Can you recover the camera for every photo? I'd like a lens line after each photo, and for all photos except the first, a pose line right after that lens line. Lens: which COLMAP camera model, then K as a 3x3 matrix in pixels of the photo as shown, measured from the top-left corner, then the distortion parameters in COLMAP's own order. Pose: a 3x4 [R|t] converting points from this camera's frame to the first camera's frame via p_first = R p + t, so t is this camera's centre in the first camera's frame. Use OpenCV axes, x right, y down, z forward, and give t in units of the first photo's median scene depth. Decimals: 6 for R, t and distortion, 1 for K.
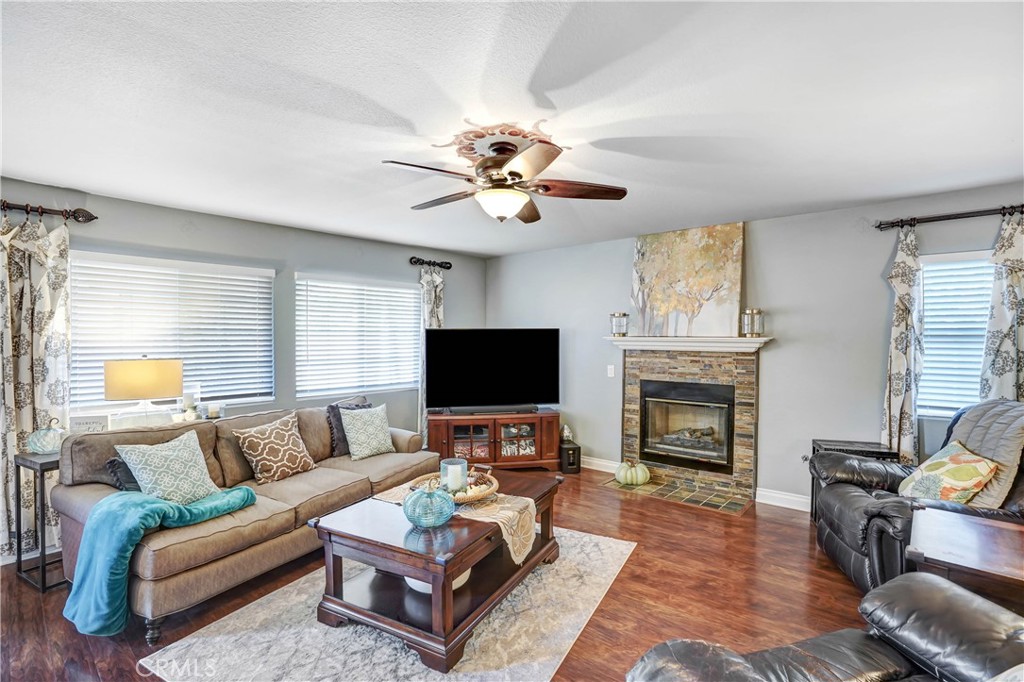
lens RADIAL K [[492.9, 0, 512.0], [0, 492.9, 341.0], [0, 0, 1]] dist [0.000102, 0.000266]
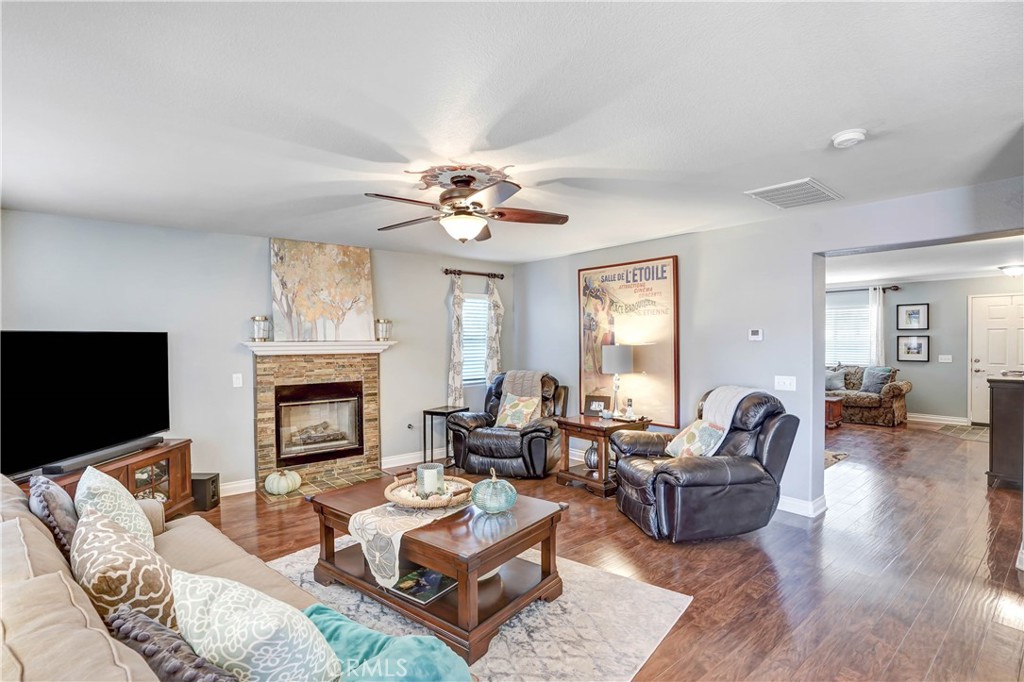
lens RADIAL K [[492.9, 0, 512.0], [0, 492.9, 341.0], [0, 0, 1]] dist [0.000102, 0.000266]
pose [[0.215858, -0.005466, 0.976409, -0.640269], [0.018531, 0.999827, 0.001501, -0.002979], [-0.976249, 0.017770, 0.215922, 0.361545]]
